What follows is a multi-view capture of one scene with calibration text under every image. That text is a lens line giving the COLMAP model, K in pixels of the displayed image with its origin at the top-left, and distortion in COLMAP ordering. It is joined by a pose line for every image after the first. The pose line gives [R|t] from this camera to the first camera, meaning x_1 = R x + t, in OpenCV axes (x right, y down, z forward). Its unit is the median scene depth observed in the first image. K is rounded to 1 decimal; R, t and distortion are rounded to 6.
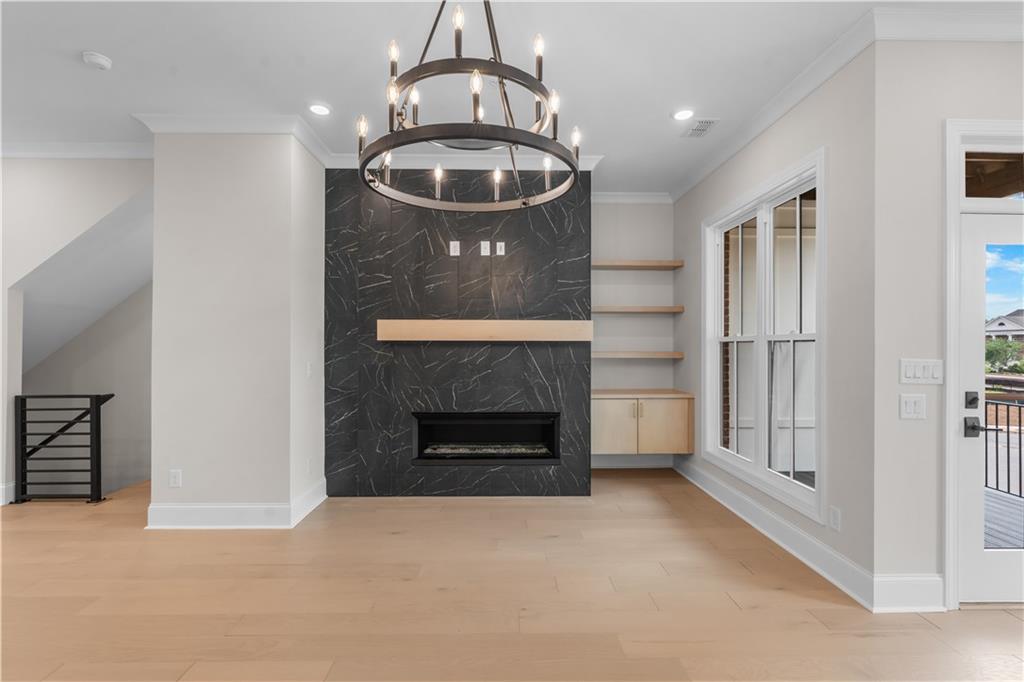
lens RADIAL K [[462.0, 0, 509.3], [0, 462.0, 340.0], [0, 0, 1]] dist [-0.005828, 0.003121]
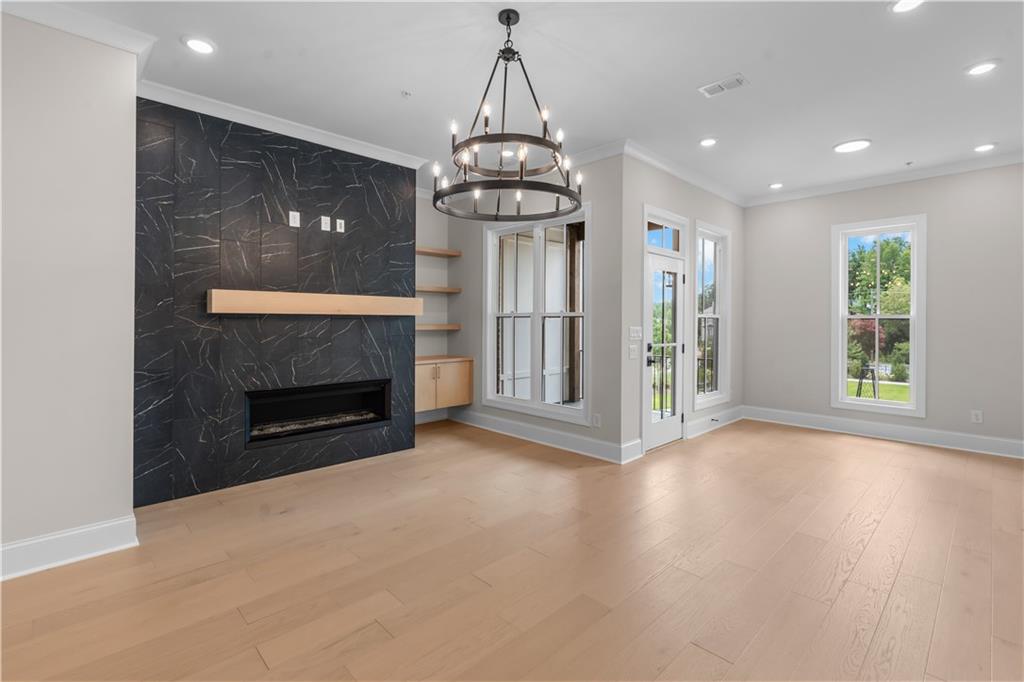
lens RADIAL K [[462.0, 0, 512.6], [0, 462.0, 319.2], [0, 0, 1]] dist [-0.005828, 0.003121]
pose [[0.733762, 0.002693, 0.679401, -0.442903], [-0.009248, 0.999939, 0.006024, 0.002372], [-0.679343, -0.010703, 0.733743, -0.027136]]
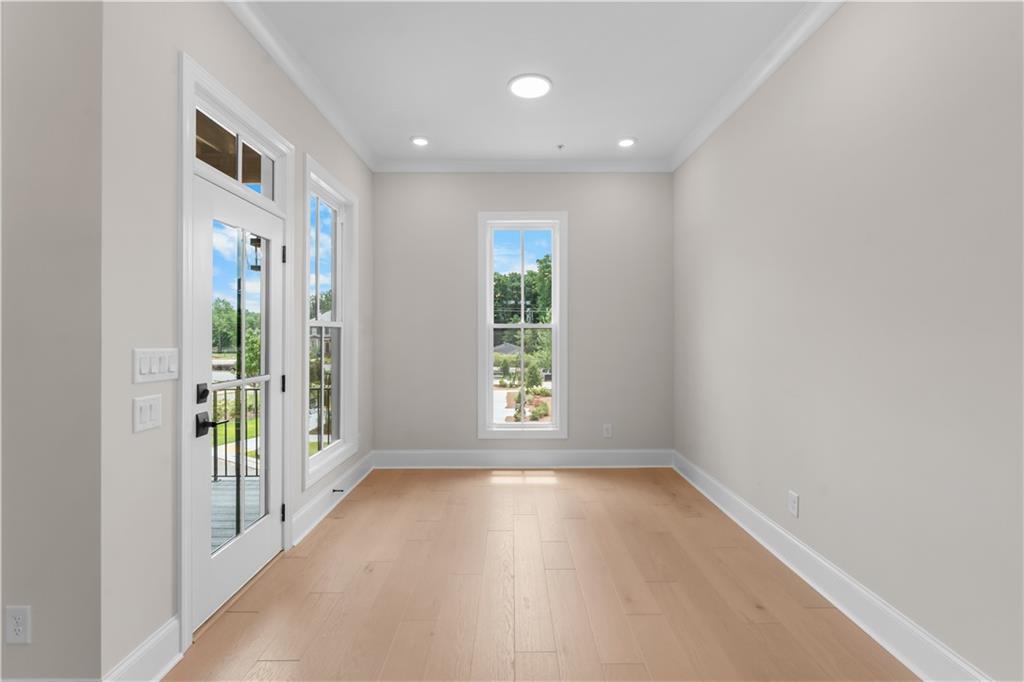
lens RADIAL K [[462.0, 0, 515.3], [0, 462.0, 332.2], [0, 0, 1]] dist [-0.005828, 0.003121]
pose [[0.015517, -0.005370, 0.999865, 0.082143], [-0.008973, 0.999945, 0.005510, 0.002936], [-0.999839, -0.009057, 0.015468, 0.229374]]
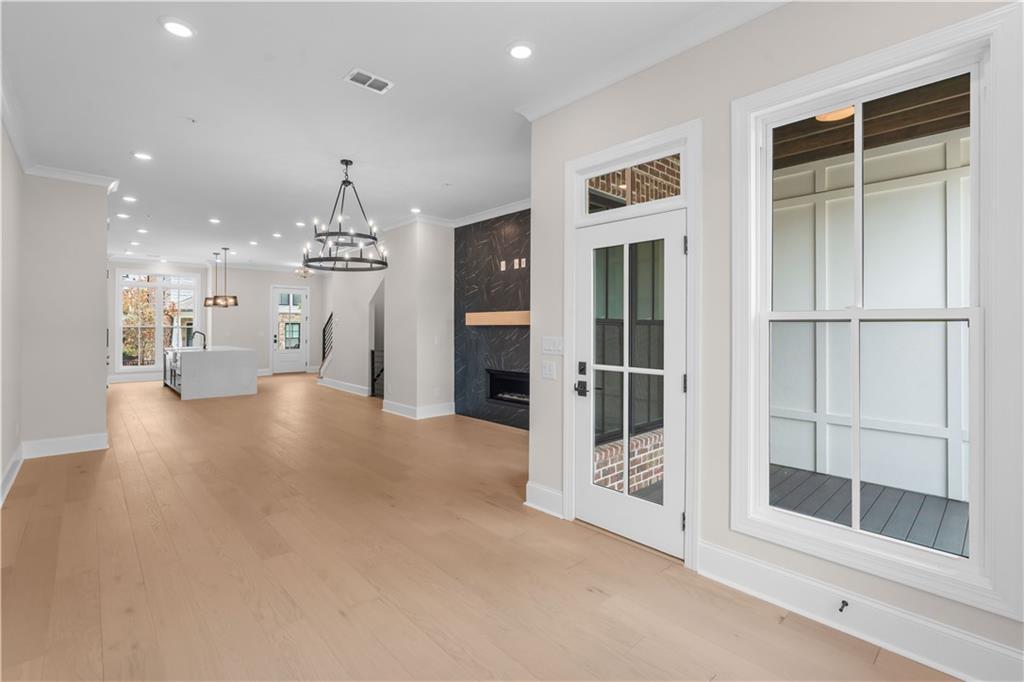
lens RADIAL K [[462.0, 0, 519.8], [0, 462.0, 322.7], [0, 0, 1]] dist [-0.005828, 0.003121]
pose [[0.676678, -0.008957, -0.736225, 1.076324], [0.005641, 0.999960, -0.006981, 0.005404], [0.736258, 0.000571, 0.676701, -0.017608]]
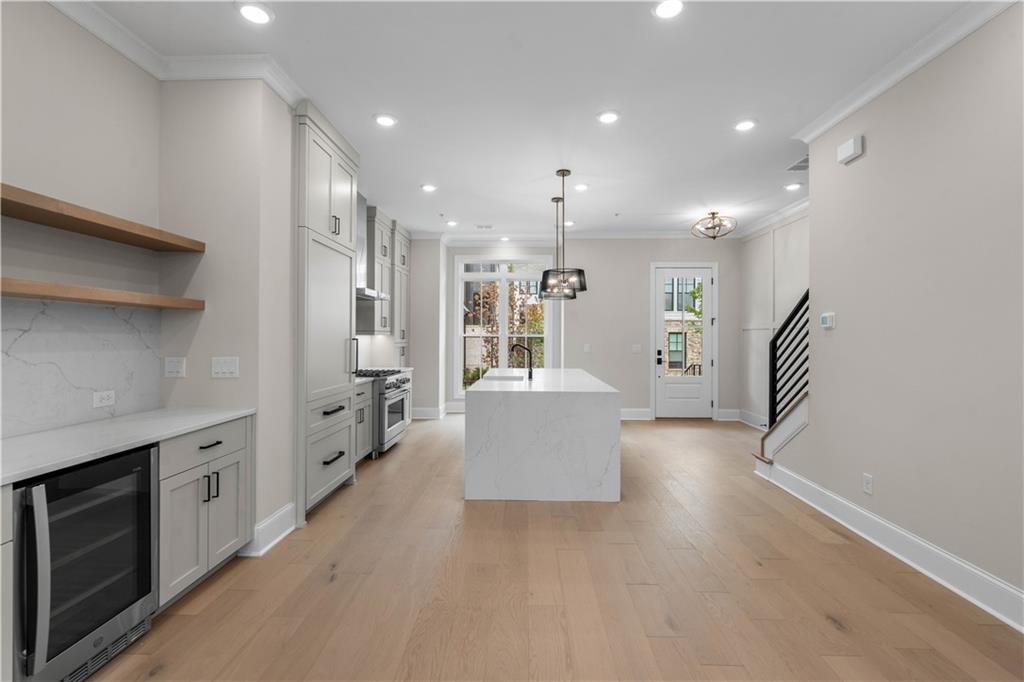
lens RADIAL K [[462.0, 0, 511.0], [0, 462.0, 336.9], [0, 0, 1]] dist [-0.005828, 0.003121]
pose [[-0.049632, -0.003101, -0.998763, -0.529672], [0.004171, 0.999986, -0.003312, 0.007954], [0.998759, -0.004330, -0.049618, 0.393220]]
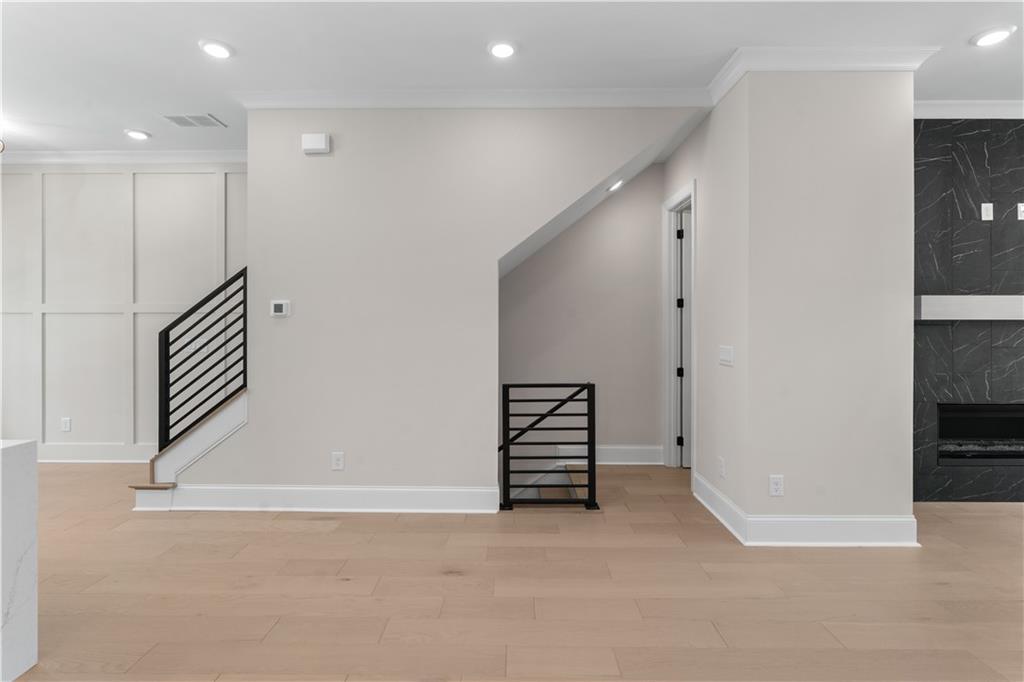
lens RADIAL K [[462.0, 0, 515.3], [0, 462.0, 323.2], [0, 0, 1]] dist [-0.005828, 0.003121]
pose [[0.999795, -0.002230, -0.020145, -0.976903], [0.002379, 0.999970, 0.007390, -0.000725], [0.020128, -0.007436, 0.999770, 0.130811]]
